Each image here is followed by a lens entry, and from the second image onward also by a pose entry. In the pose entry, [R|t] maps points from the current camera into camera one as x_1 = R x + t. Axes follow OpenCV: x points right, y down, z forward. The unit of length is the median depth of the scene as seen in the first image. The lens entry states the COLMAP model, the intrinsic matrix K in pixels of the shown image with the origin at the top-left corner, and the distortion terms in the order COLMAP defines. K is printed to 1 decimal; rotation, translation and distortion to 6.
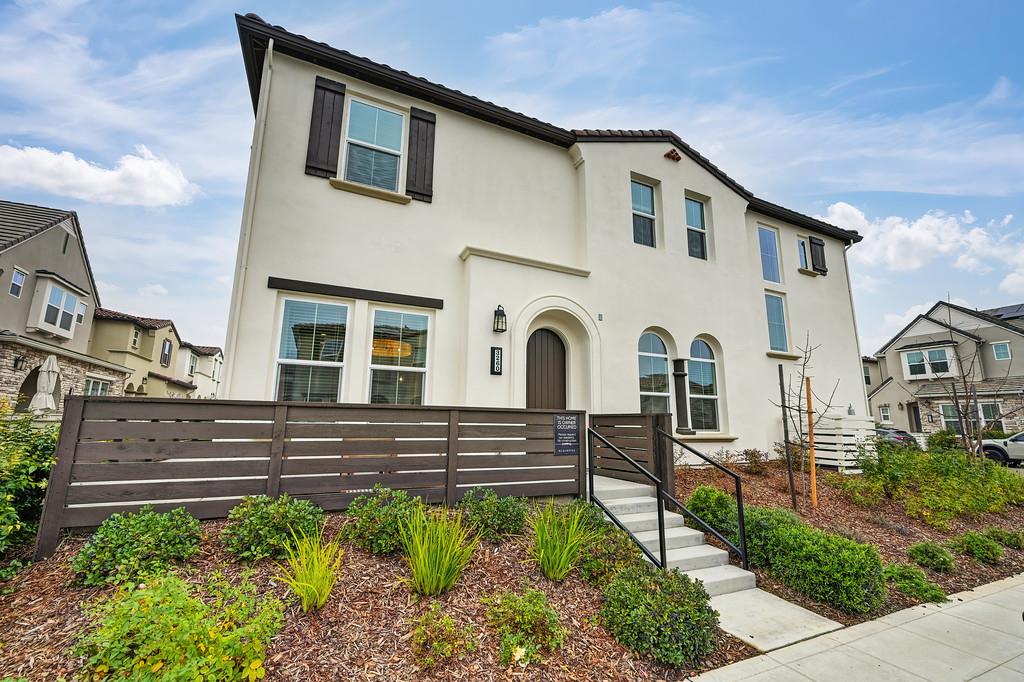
lens RADIAL K [[420.8, 0, 513.3], [0, 420.8, 343.4], [0, 0, 1]] dist [0.002091, 0.000303]
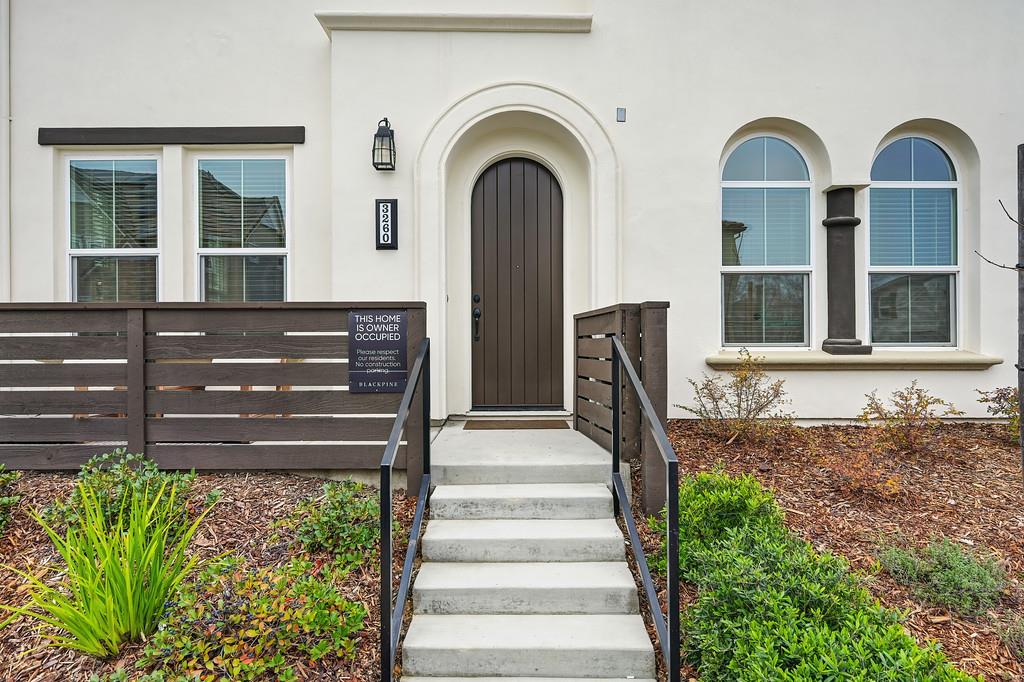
lens RADIAL K [[574.9, 0, 513.7], [0, 574.9, 342.9], [0, 0, 1]] dist [-0.004867, -0.001476]
pose [[0.908009, -0.016561, -0.418623, 0.367962], [0.092243, 0.982601, 0.161205, 0.076824], [0.408669, -0.184991, 0.893738, 0.319854]]
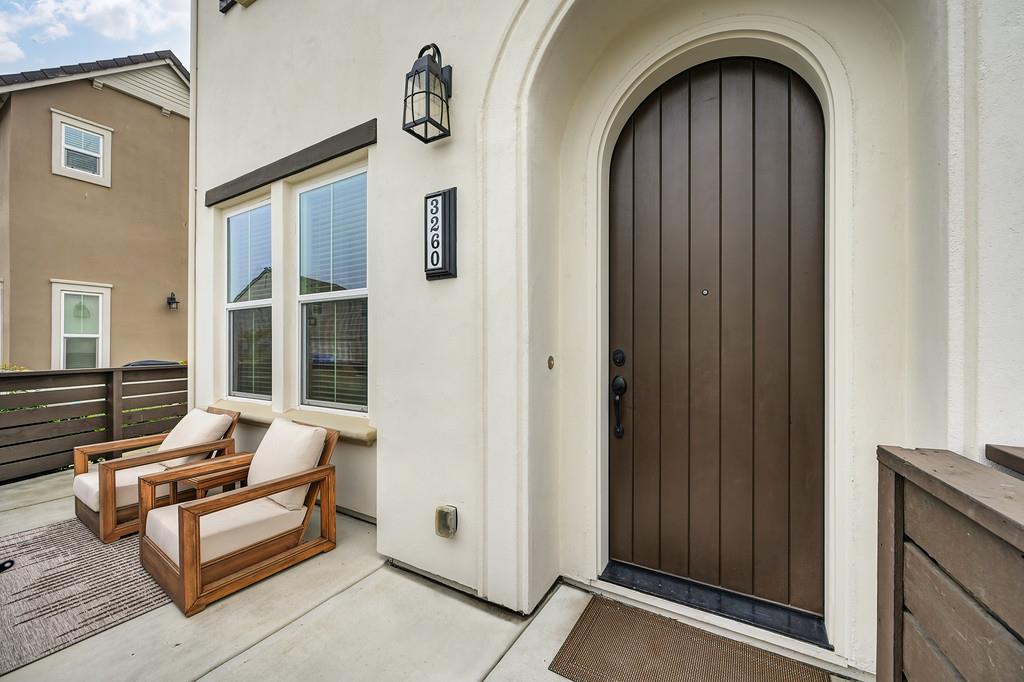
lens RADIAL K [[395.3, 0, 511.9], [0, 395.3, 347.4], [0, 0, 1]] dist [-0.000008, -0.000180]
pose [[0.560931, -0.010141, -0.827801, 0.202853], [0.156890, 0.983107, 0.094268, 0.091134], [0.812861, -0.182751, 0.553046, 0.752254]]
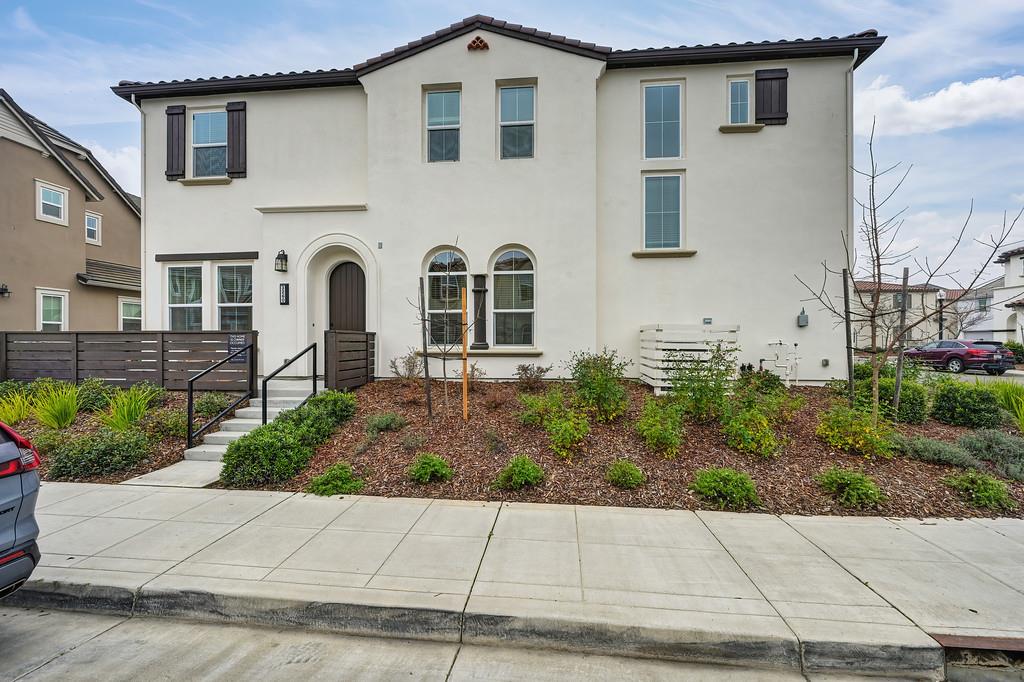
lens RADIAL K [[406.1, 0, 512.0], [0, 406.1, 341.0], [0, 0, 1]] dist [-0.001704, -0.000277]
pose [[0.857631, -0.015322, -0.514038, 1.053640], [0.107750, 0.982724, 0.150479, 0.061410], [0.502851, -0.184443, 0.844465, 0.230353]]
